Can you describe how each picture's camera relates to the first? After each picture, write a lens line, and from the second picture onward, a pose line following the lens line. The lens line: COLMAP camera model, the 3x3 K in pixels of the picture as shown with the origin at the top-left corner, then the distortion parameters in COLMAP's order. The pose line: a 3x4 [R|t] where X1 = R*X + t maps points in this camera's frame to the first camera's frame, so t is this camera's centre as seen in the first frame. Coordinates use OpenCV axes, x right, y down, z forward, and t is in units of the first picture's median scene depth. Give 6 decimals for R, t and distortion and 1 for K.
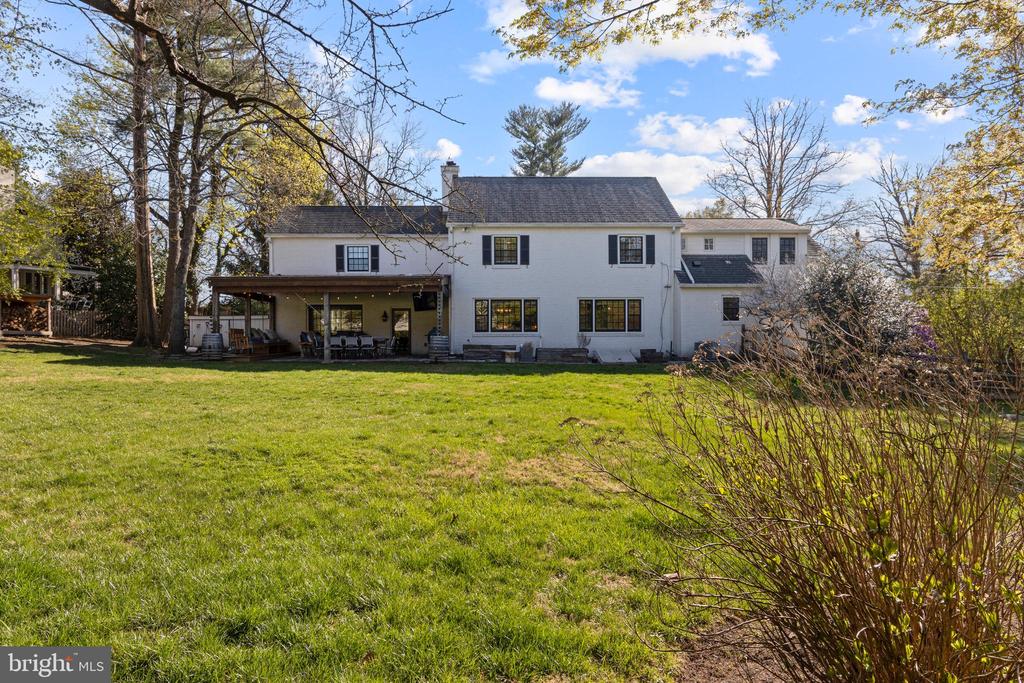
lens RADIAL K [[633.8, 0, 517.2], [0, 633.8, 338.8], [0, 0, 1]] dist [0.008921, 0.001120]
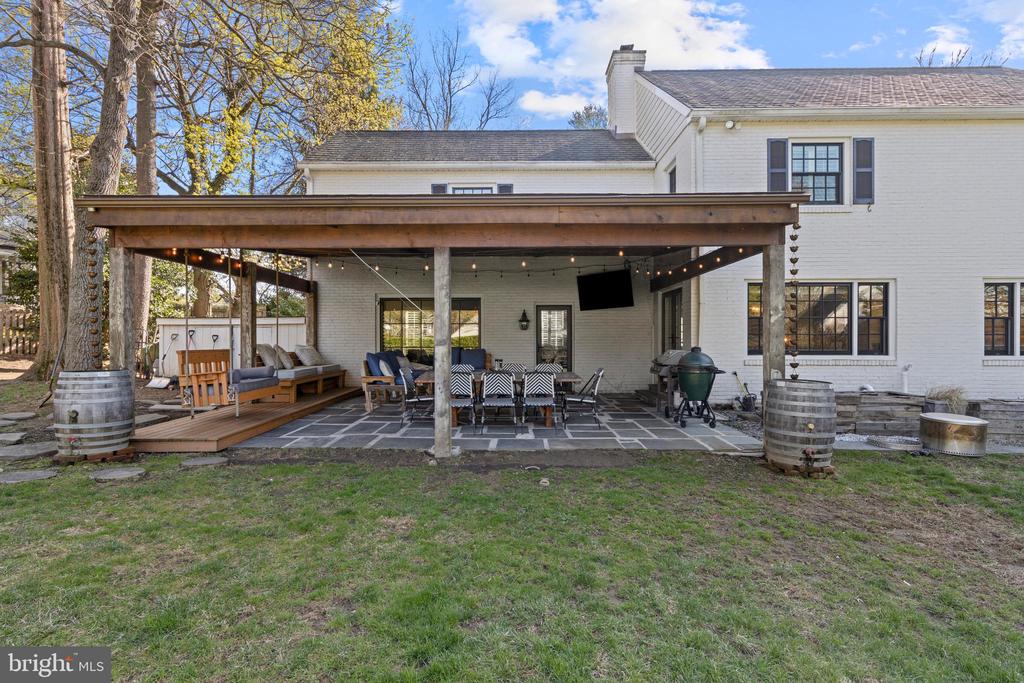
lens RADIAL K [[543.8, 0, 506.5], [0, 543.8, 342.2], [0, 0, 1]] dist [-0.011784, 0.003647]
pose [[0.997449, 0.006566, -0.071075, -0.205424], [-0.006524, 0.999978, 0.000827, -0.019024], [0.071079, -0.000362, 0.997471, 0.598219]]
